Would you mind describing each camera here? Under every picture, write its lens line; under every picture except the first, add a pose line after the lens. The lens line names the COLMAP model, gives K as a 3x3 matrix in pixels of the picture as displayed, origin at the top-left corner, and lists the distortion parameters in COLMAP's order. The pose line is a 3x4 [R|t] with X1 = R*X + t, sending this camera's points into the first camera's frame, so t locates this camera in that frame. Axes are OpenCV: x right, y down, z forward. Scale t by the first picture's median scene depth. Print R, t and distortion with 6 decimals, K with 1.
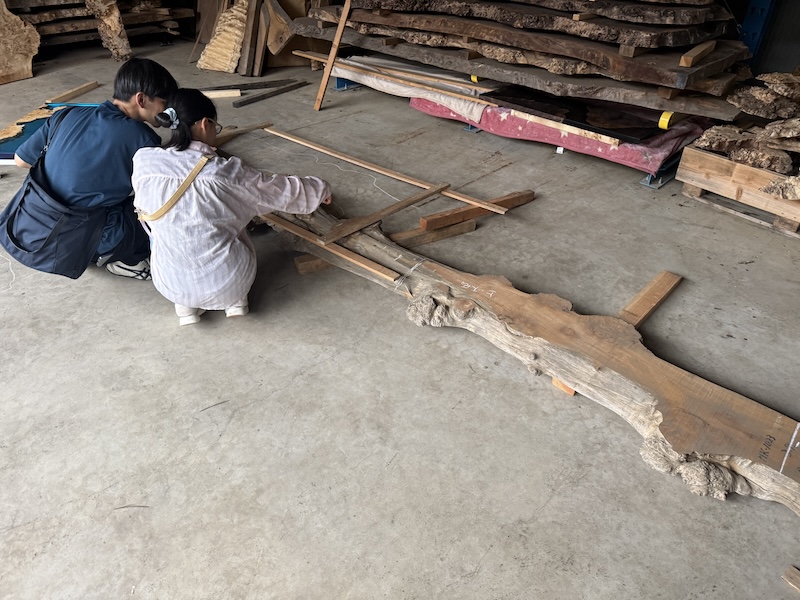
lens RADIAL K [[572.1, 0, 400.0], [0, 572.1, 300.0], [0, 0, 1]] dist [0.052896, -0.069143]
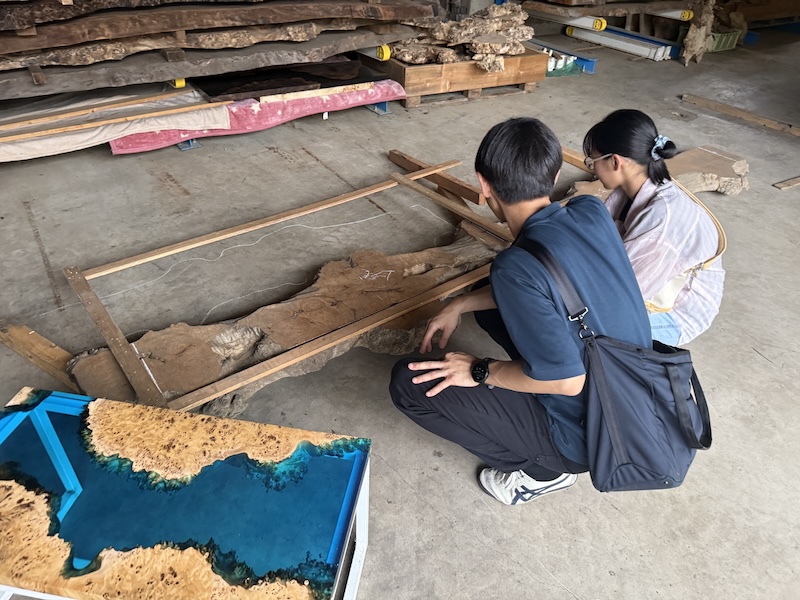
lens RADIAL K [[572.1, 0, 400.0], [0, 572.1, 300.0], [0, 0, 1]] dist [0.052896, -0.069143]
pose [[0.194905, -0.586466, 0.786174, -0.656161], [0.533792, 0.735870, 0.416606, -0.369245], [-0.822847, 0.338455, 0.456476, 0.550579]]
